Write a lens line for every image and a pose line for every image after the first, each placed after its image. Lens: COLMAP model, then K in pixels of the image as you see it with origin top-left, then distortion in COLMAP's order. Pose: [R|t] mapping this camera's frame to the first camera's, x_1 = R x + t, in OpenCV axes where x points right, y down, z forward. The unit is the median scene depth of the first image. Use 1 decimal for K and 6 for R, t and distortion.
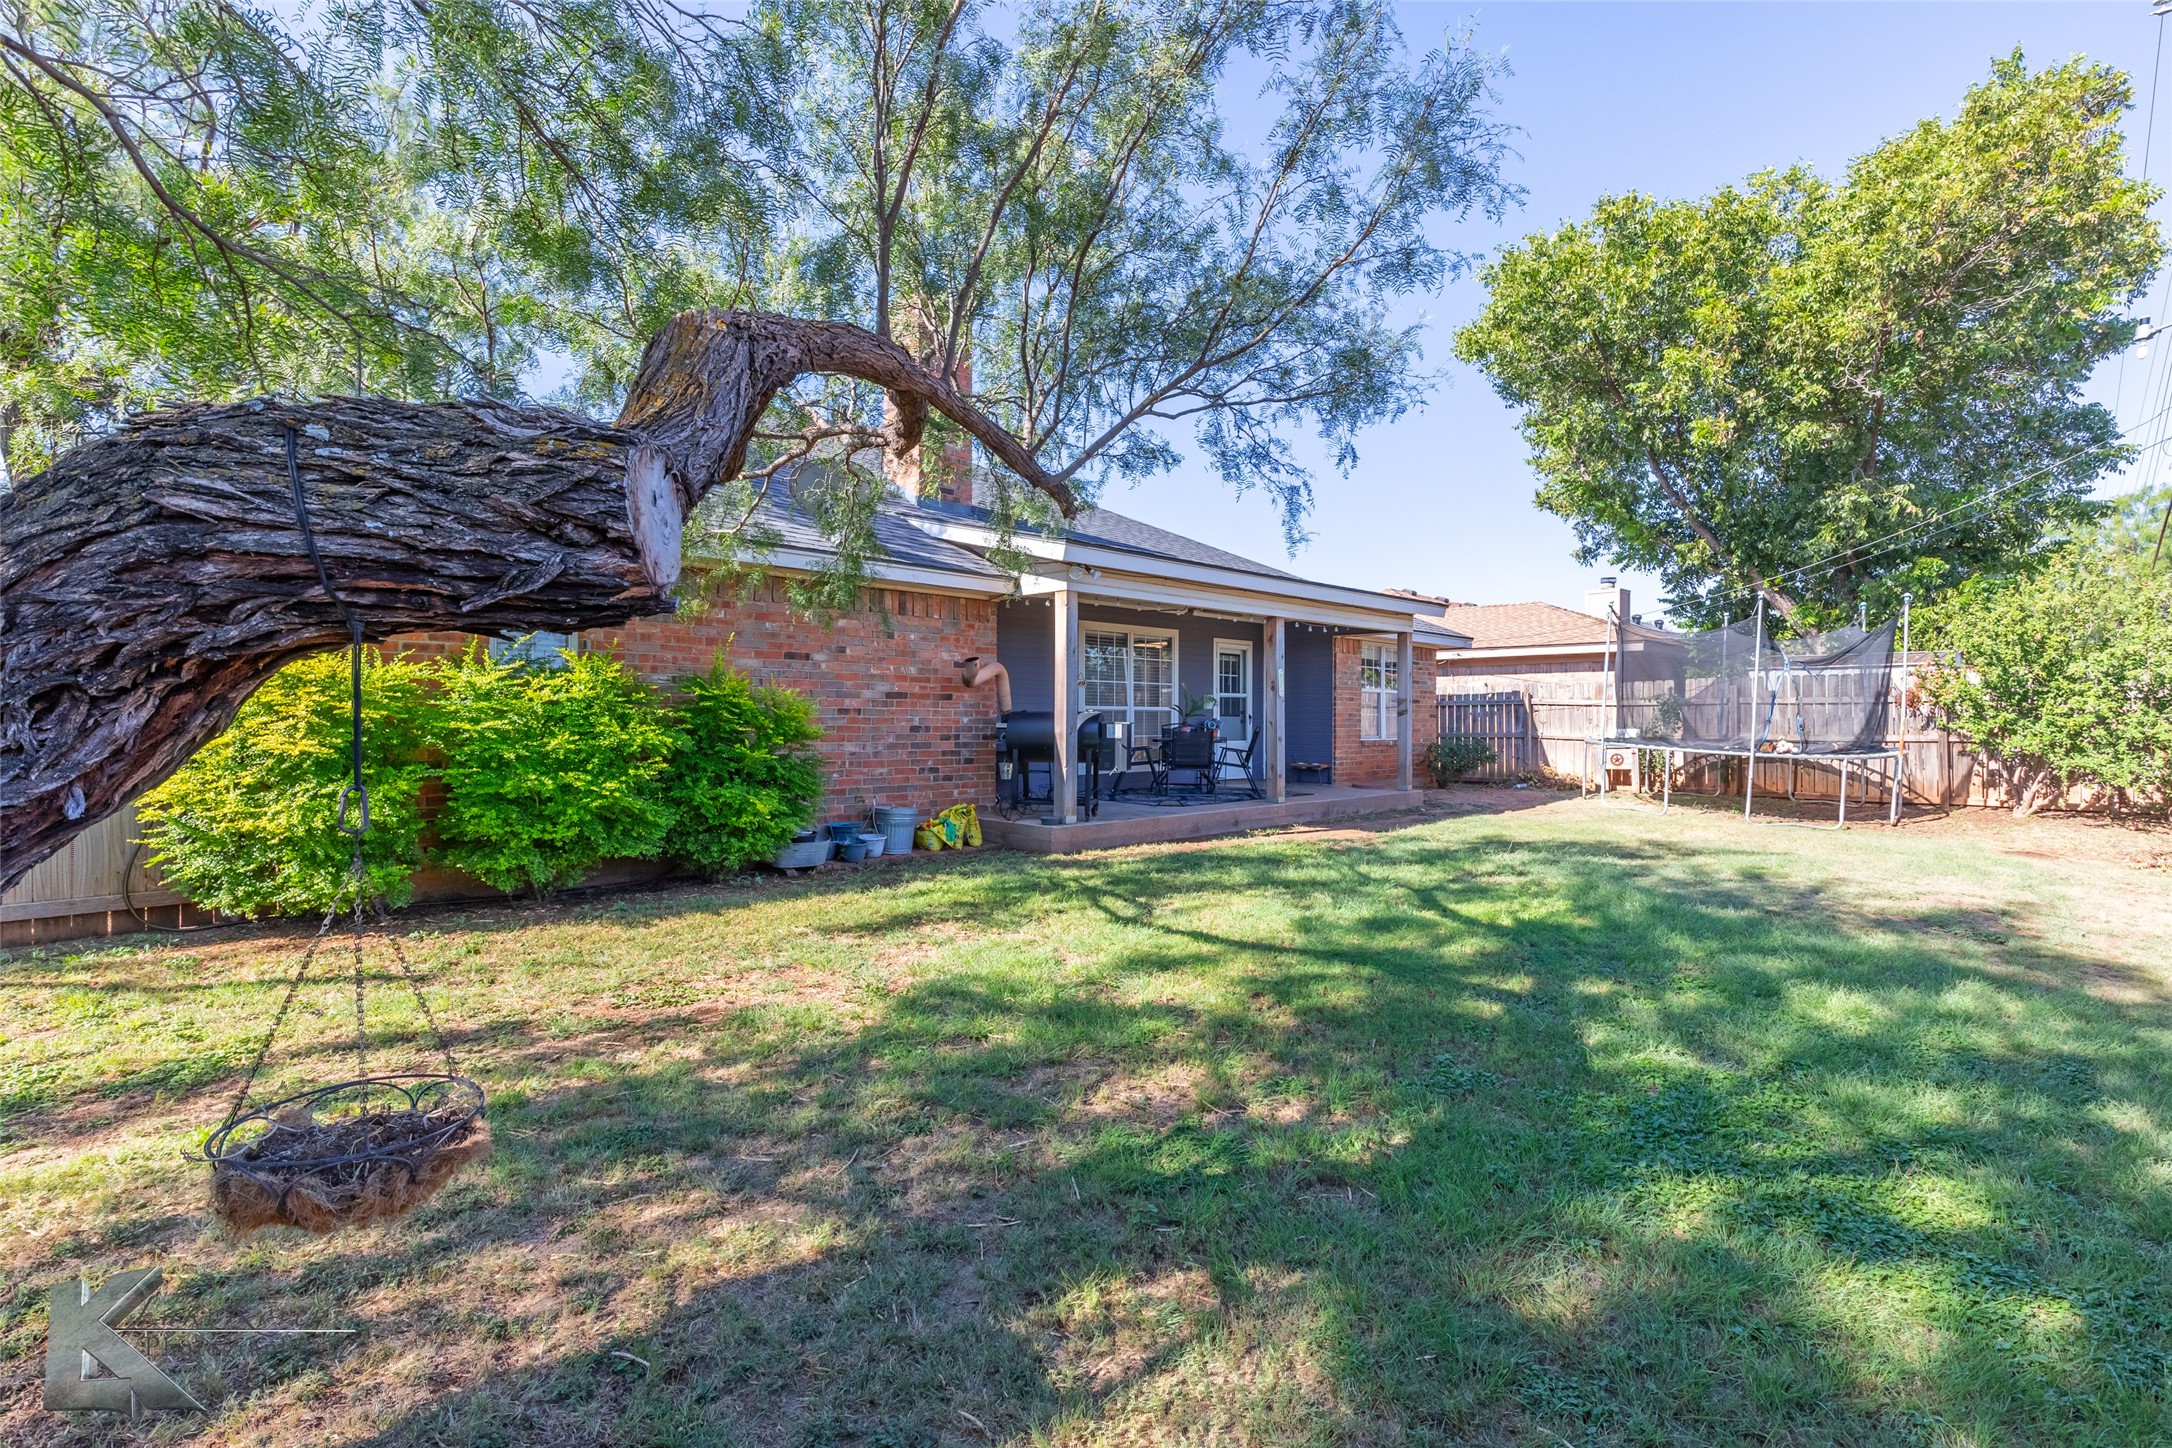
lens RADIAL K [[983.6, 0, 1091.2], [0, 983.6, 714.2], [0, 0, 1]] dist [0.009758, -0.002132]
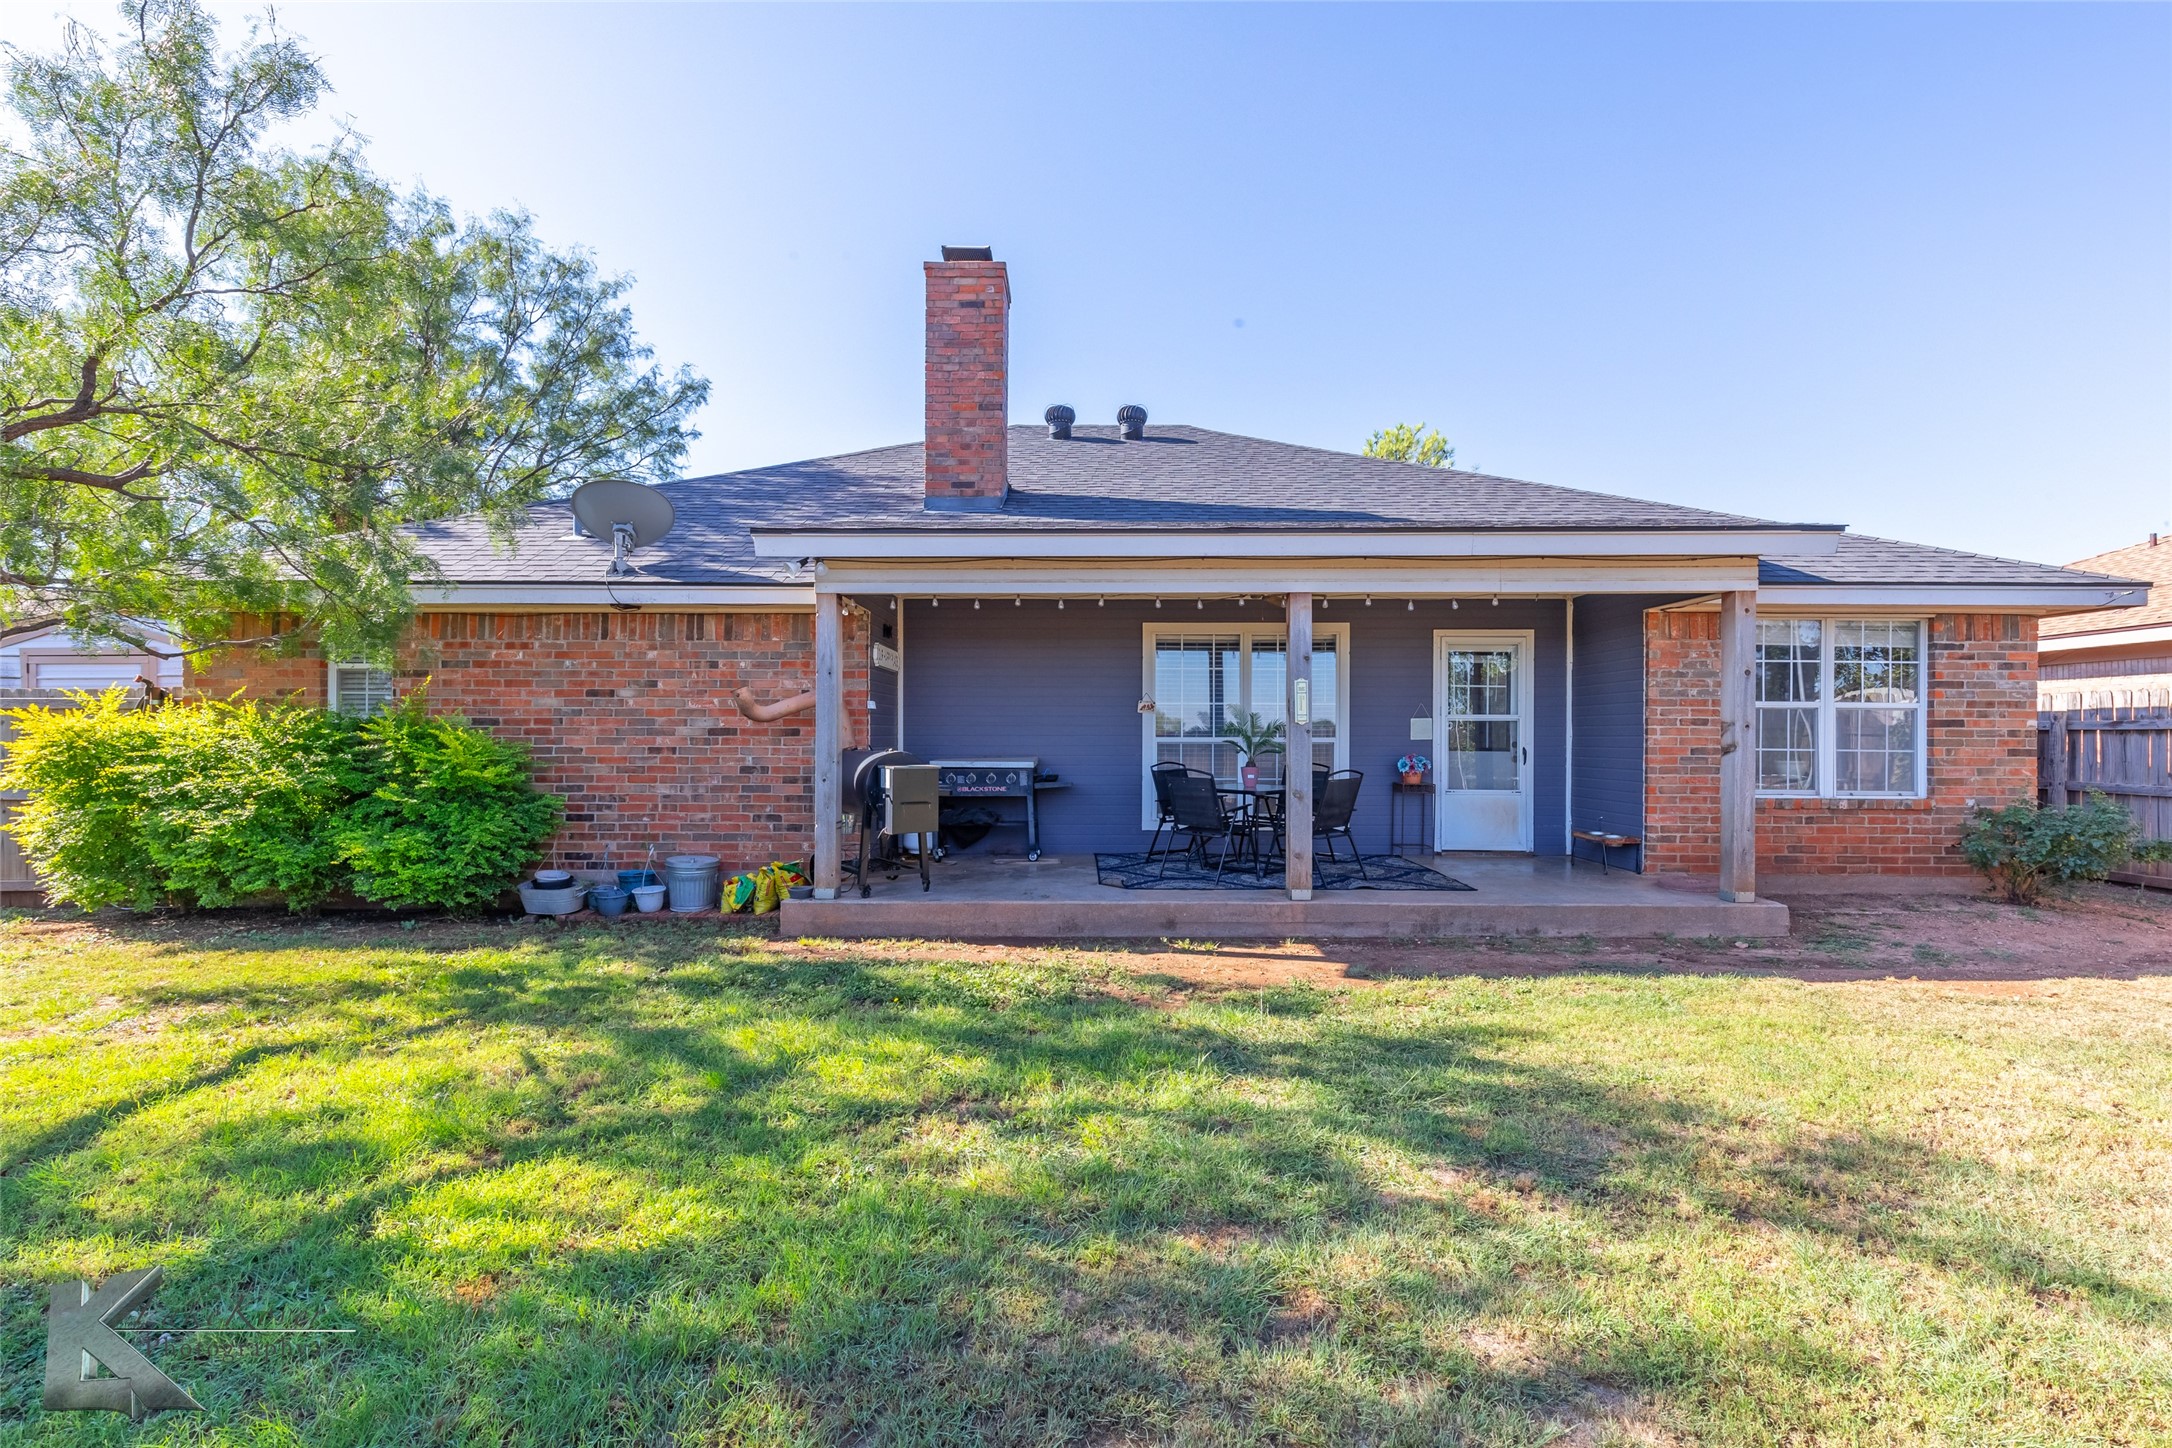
lens RADIAL K [[983.6, 0, 1082.6], [0, 983.6, 718.0], [0, 0, 1]] dist [0.009758, -0.002132]
pose [[0.719250, -0.007102, -0.694716, 0.417654], [0.001811, 0.999964, -0.008348, -0.015103], [0.694749, 0.004746, 0.719236, 0.374355]]
